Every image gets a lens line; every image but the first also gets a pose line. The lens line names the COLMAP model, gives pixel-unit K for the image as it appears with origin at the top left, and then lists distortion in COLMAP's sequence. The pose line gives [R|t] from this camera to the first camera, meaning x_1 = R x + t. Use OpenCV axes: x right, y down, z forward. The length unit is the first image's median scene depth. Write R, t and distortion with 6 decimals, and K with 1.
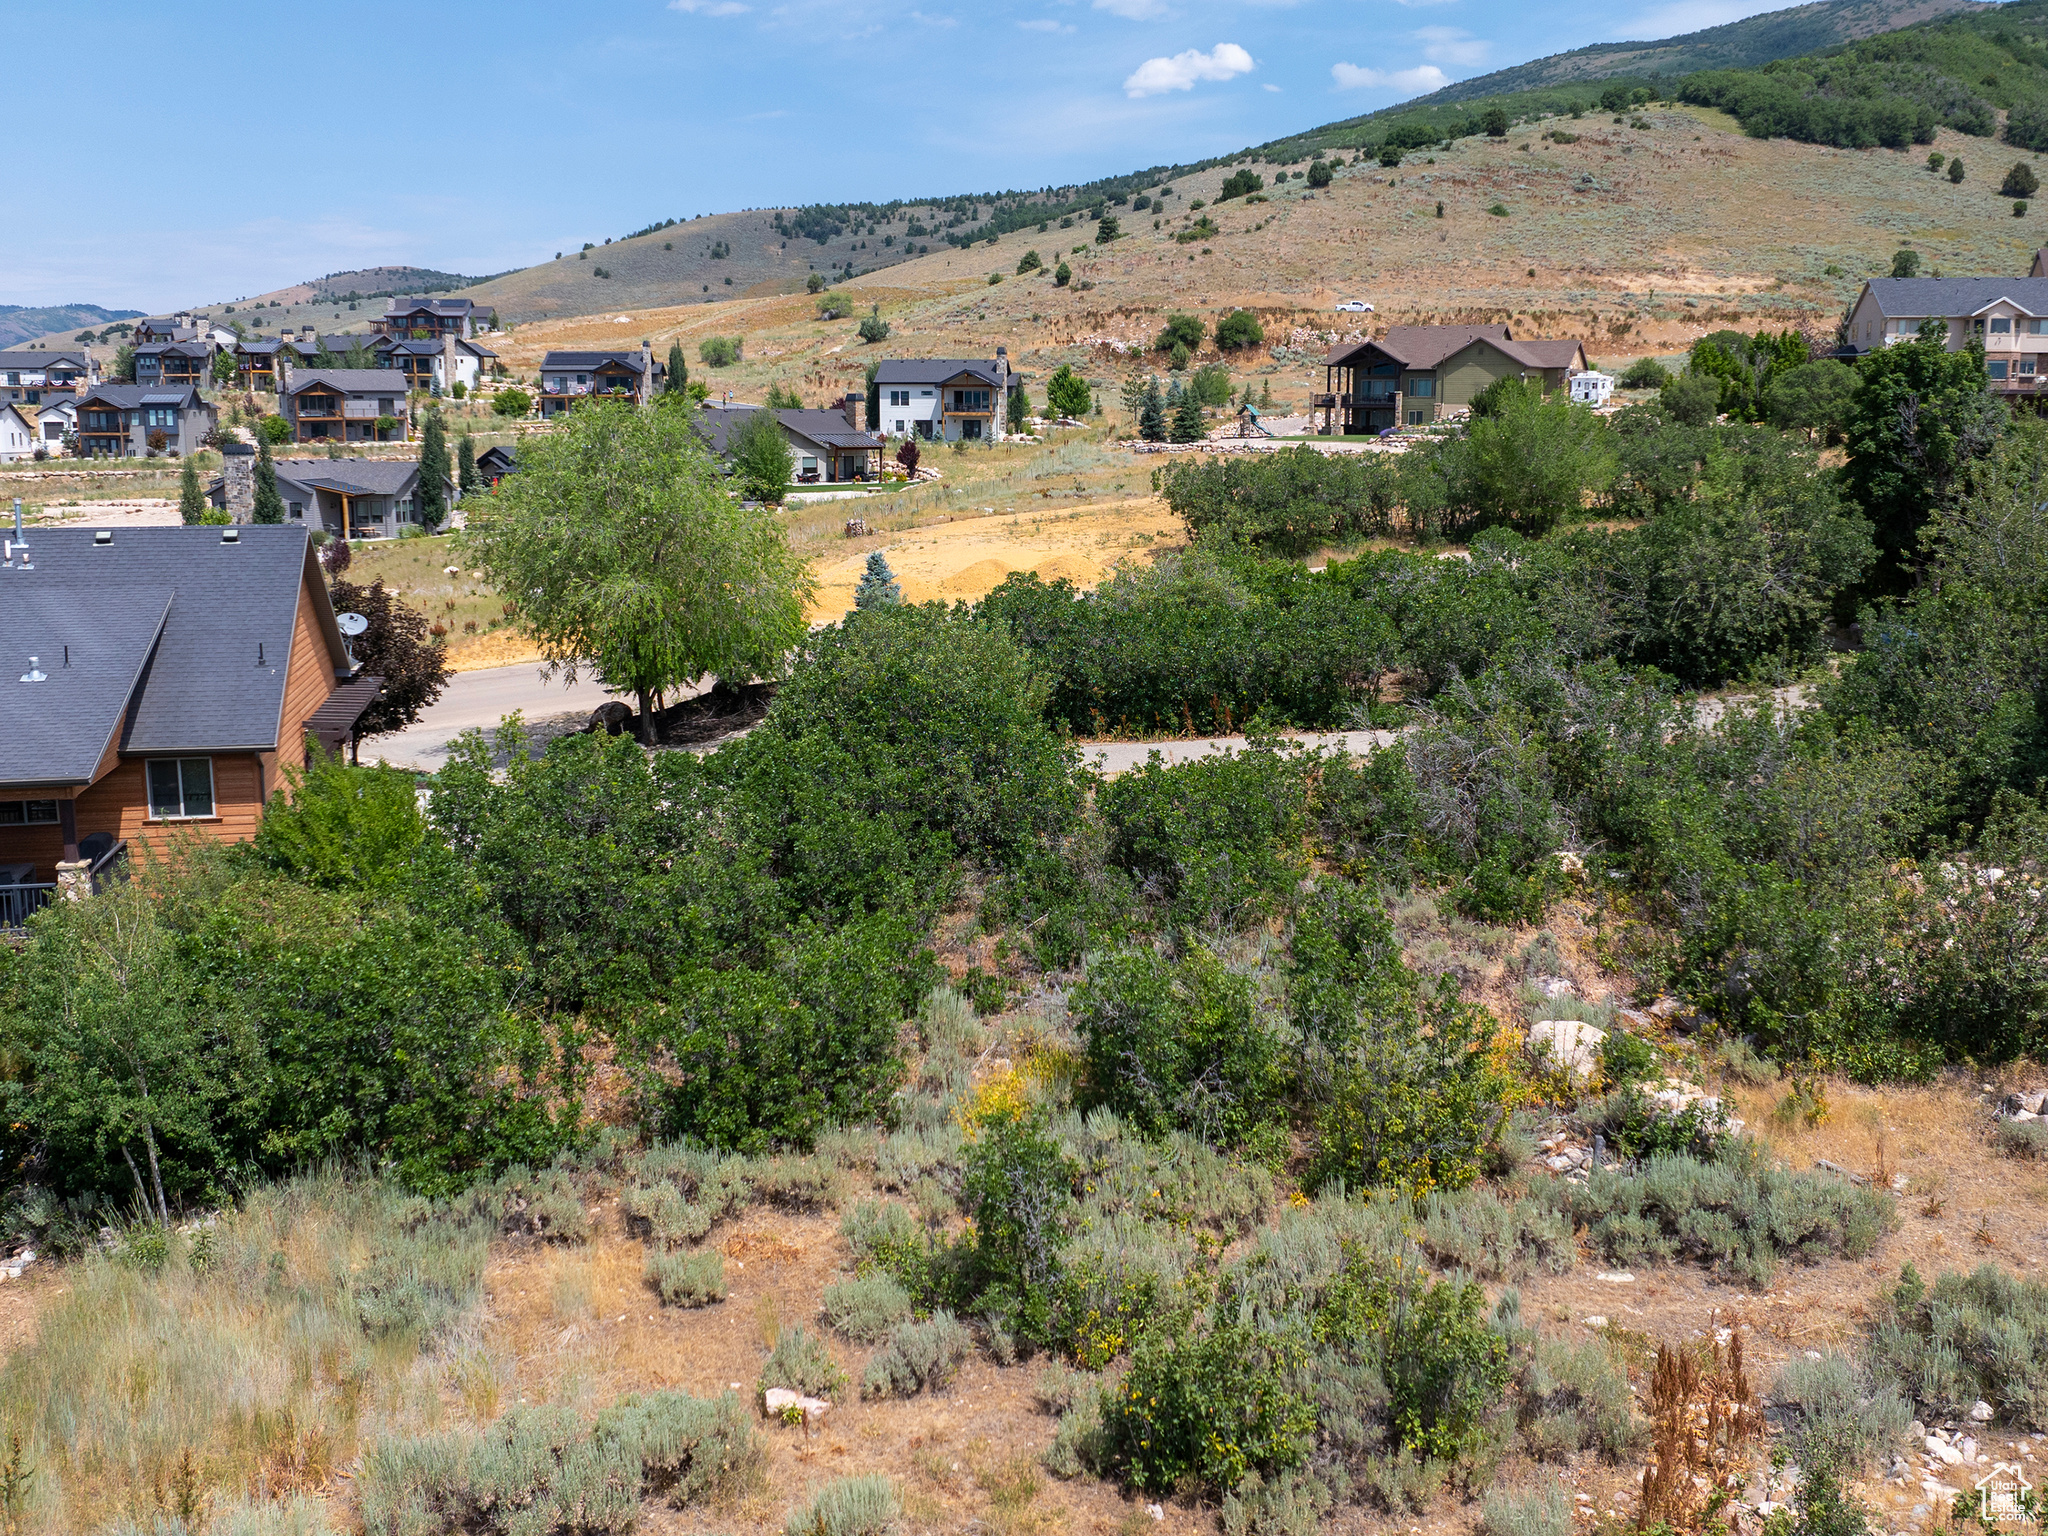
lens RADIAL K [[1901.0, 0, 1036.5], [0, 1901.0, 732.3], [0, 0, 1]] dist [-0.011776, -0.028728]
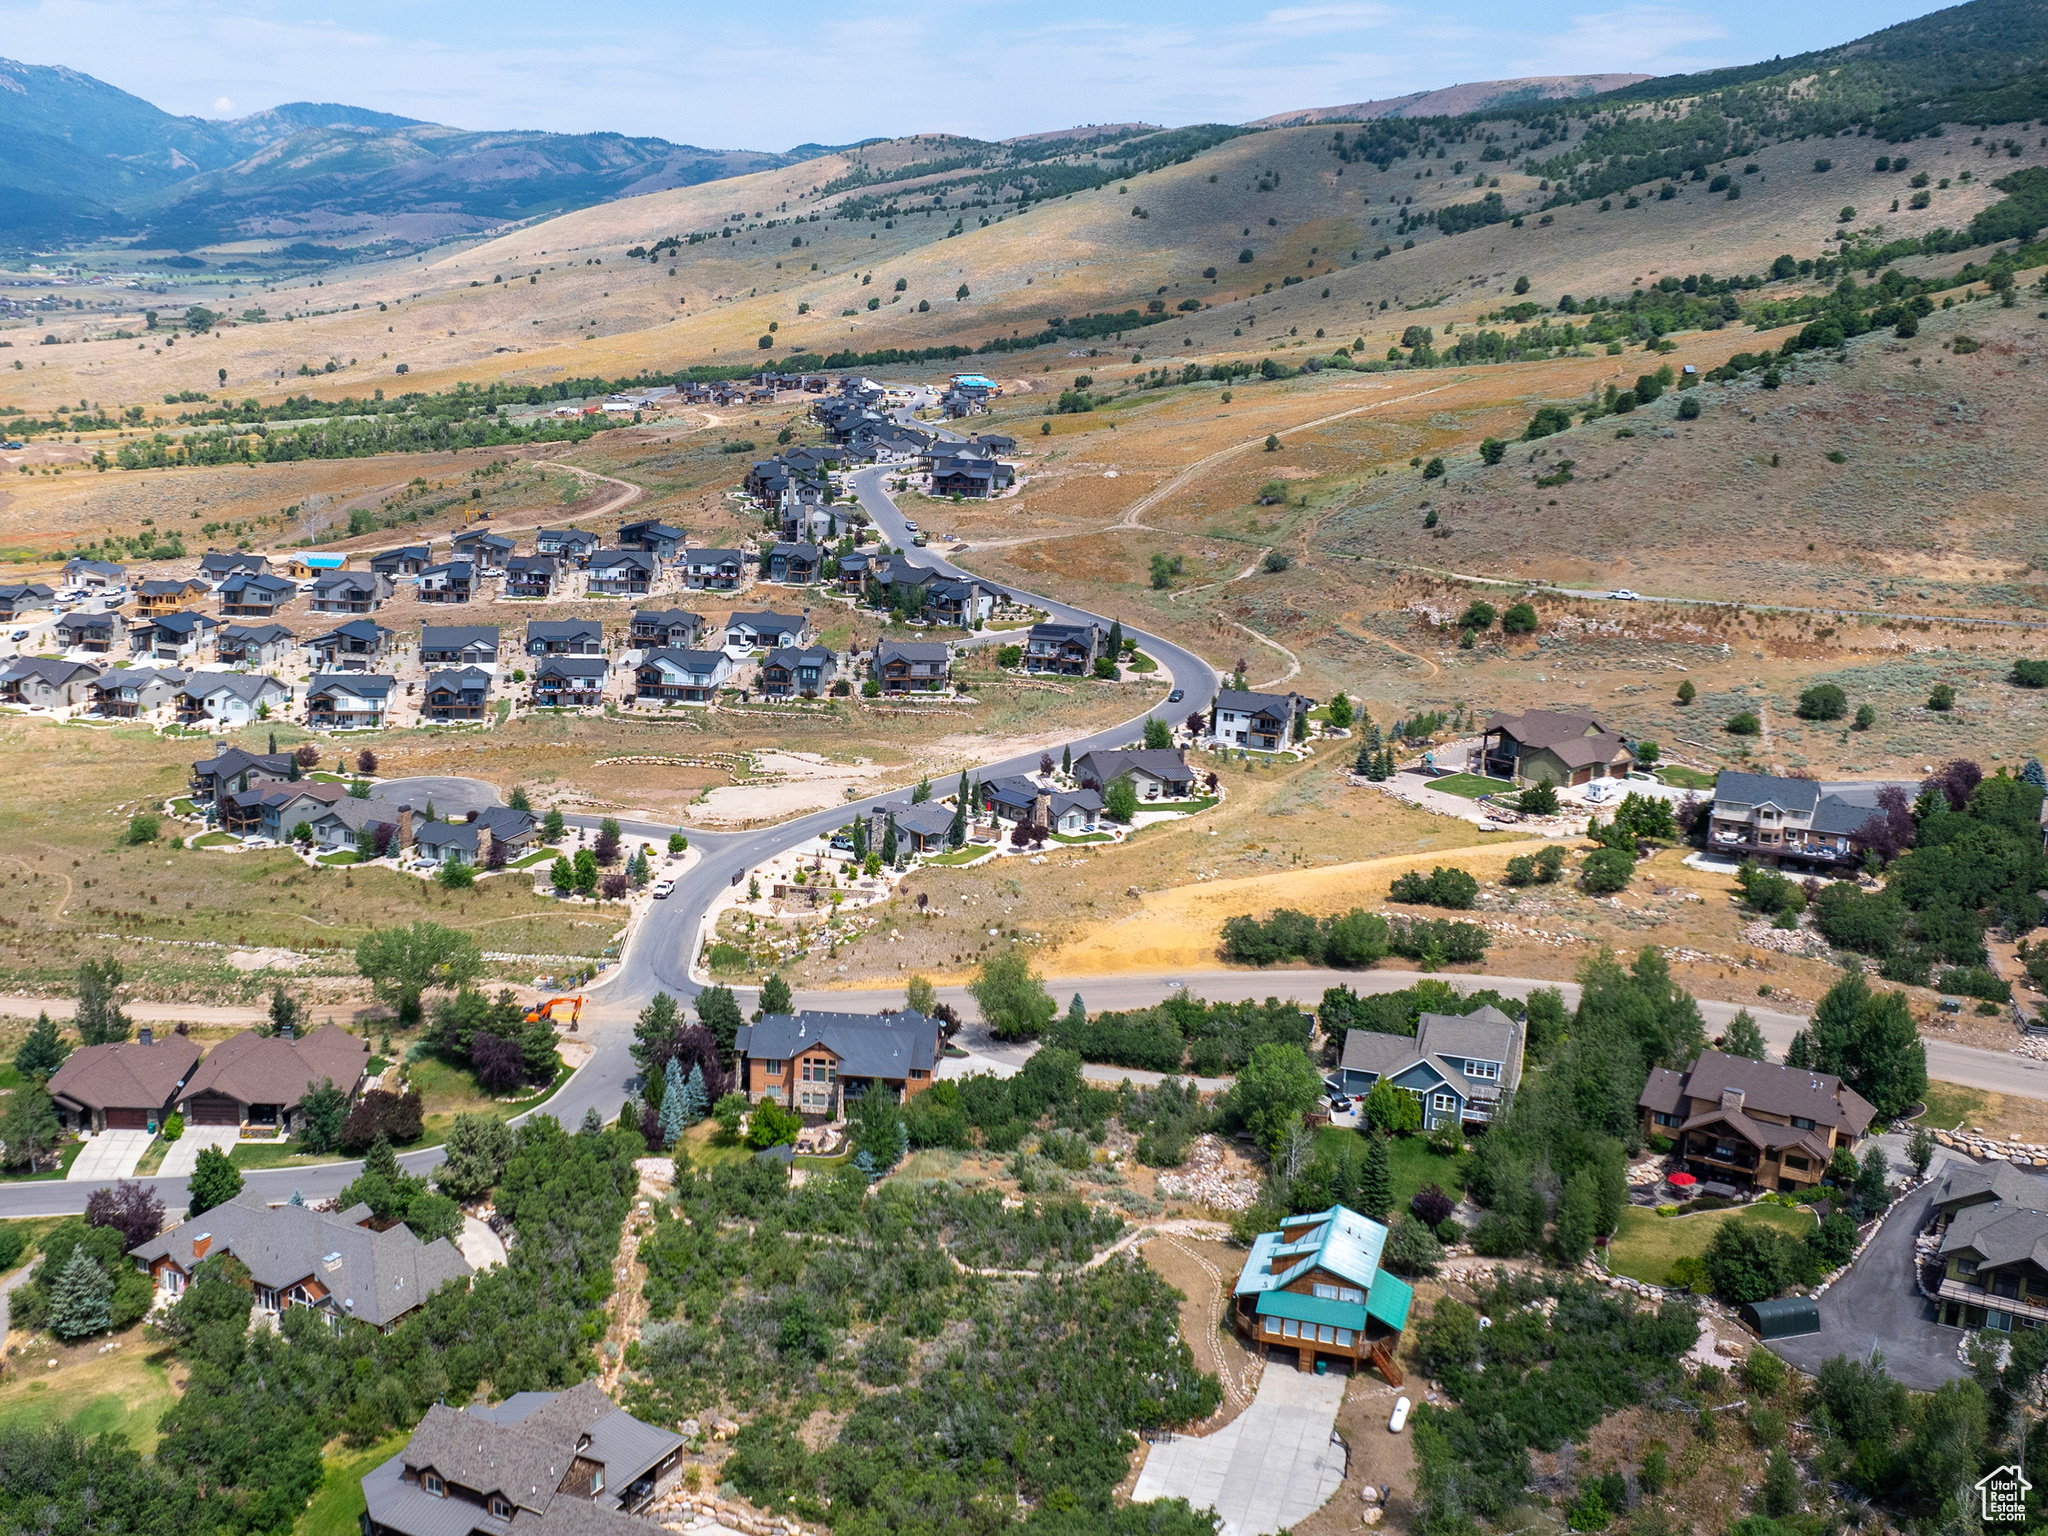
lens RADIAL K [[1901.0, 0, 1036.5], [0, 1901.0, 732.3], [0, 0, 1]] dist [-0.011776, -0.028728]
pose [[0.963919, 0.101436, -0.246110, 0.116315], [-0.102309, 0.994709, 0.009271, -0.104878], [0.245748, 0.016243, 0.969198, -0.433551]]
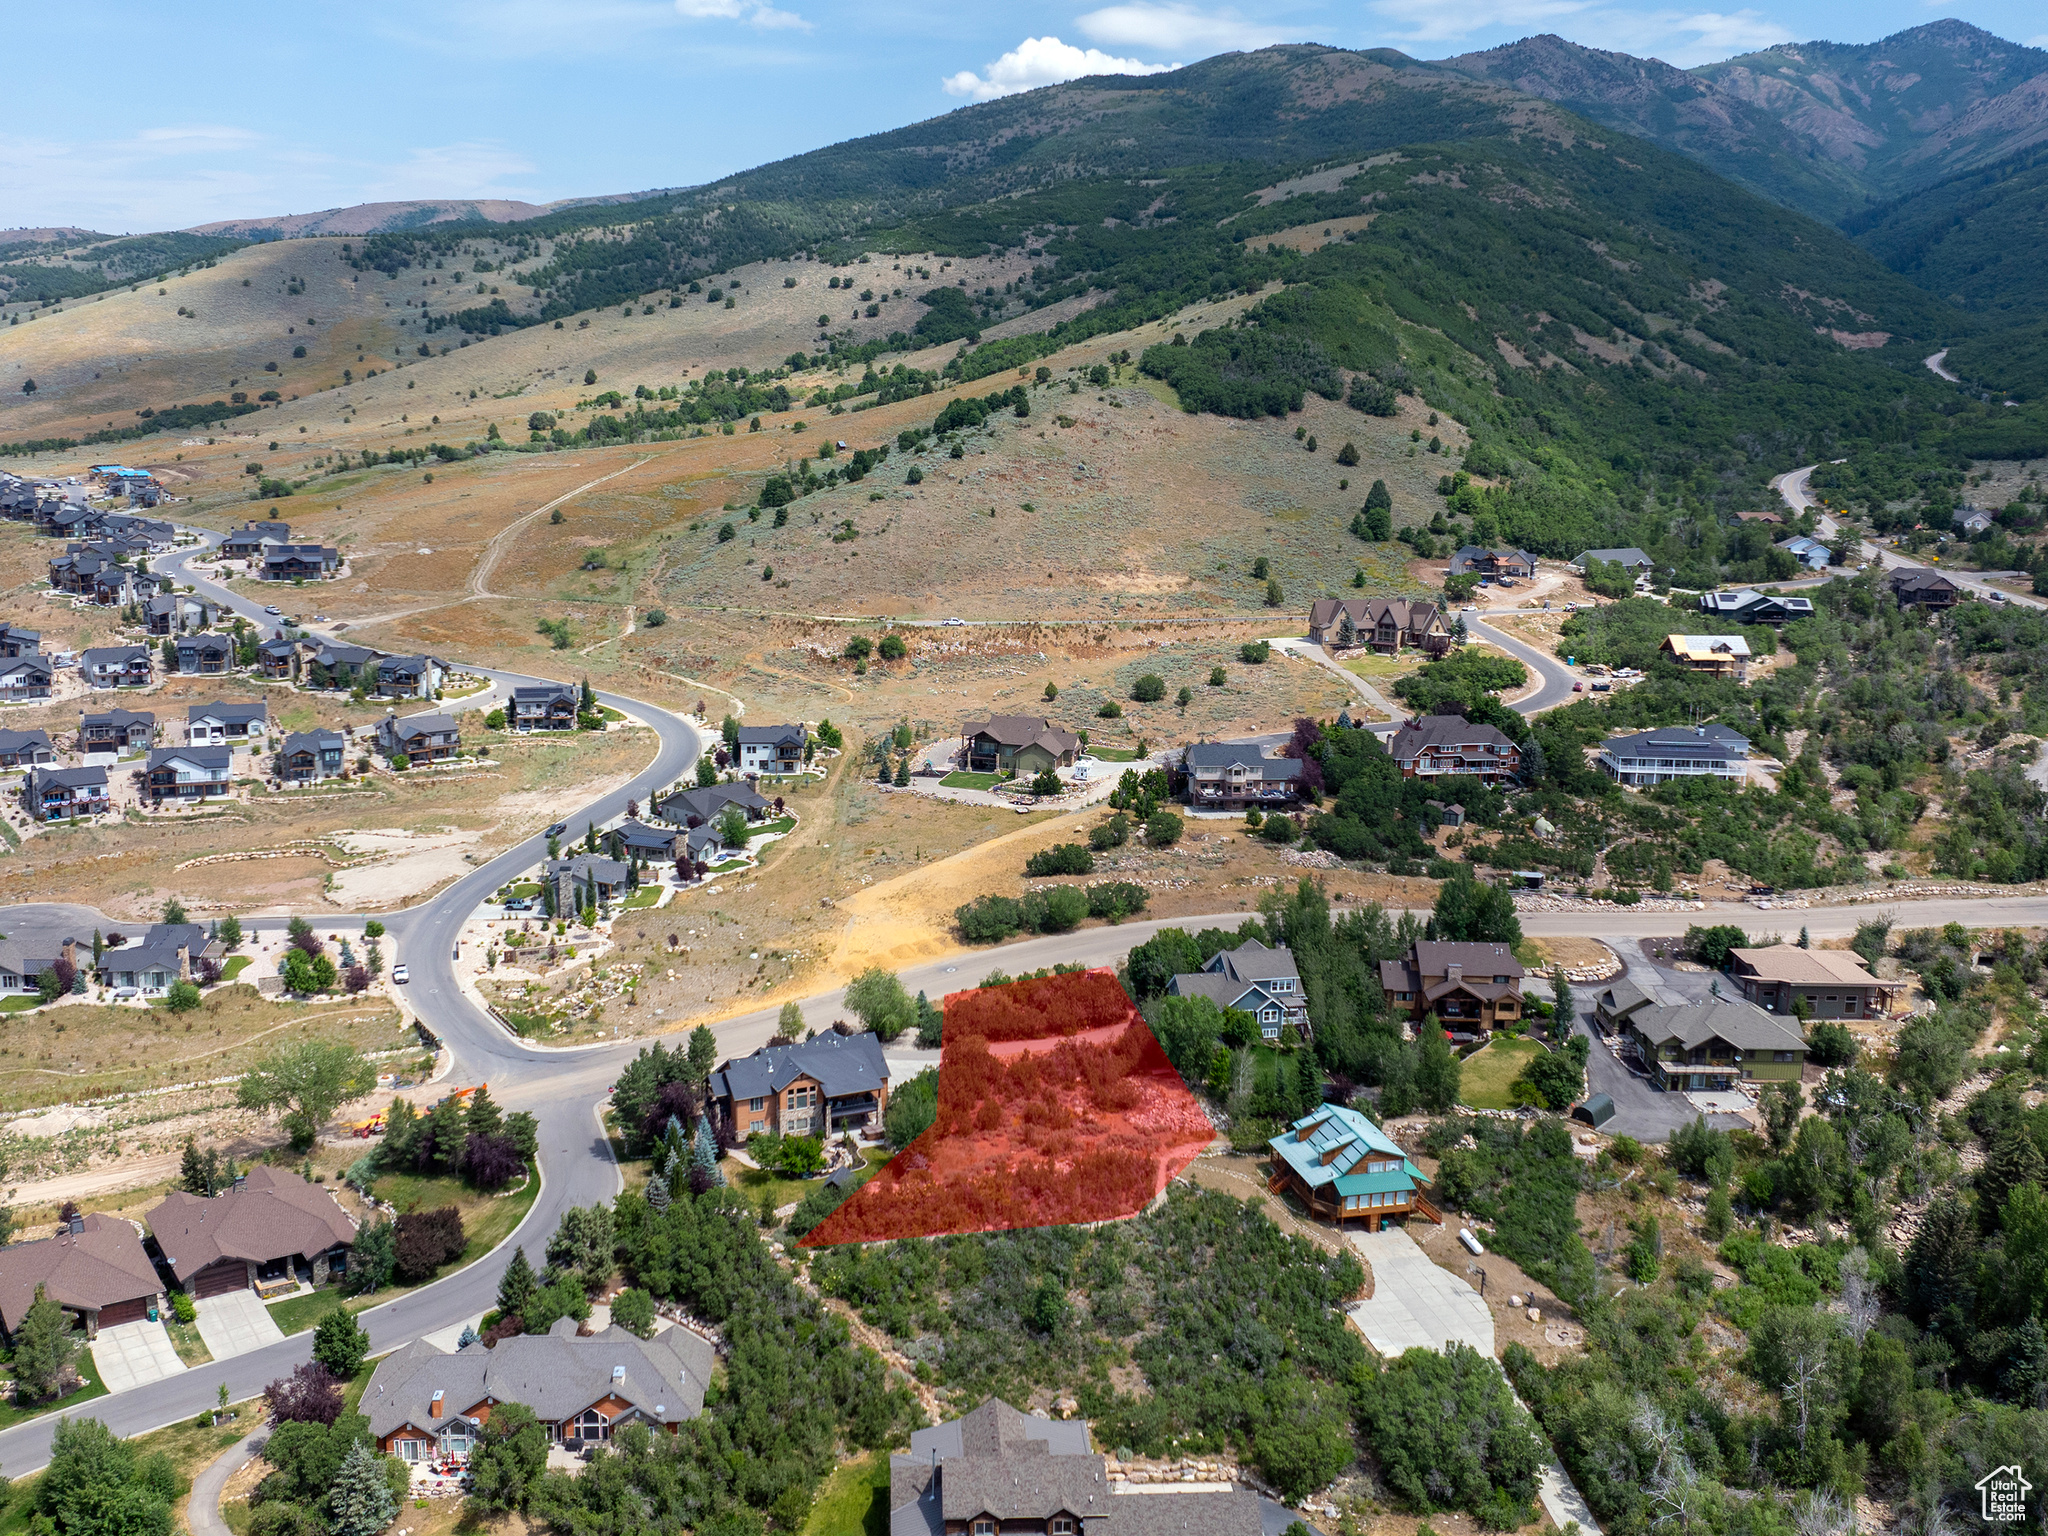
lens RADIAL K [[1537.3, 0, 1024.0], [0, 1537.3, 768.0], [0, 0, 1]] dist [-0.004964, -0.008347]
pose [[0.971296, -0.020573, 0.236983, -0.115595], [0.019628, 0.999787, 0.006348, -0.105180], [-0.237063, -0.001514, 0.971493, -0.417396]]
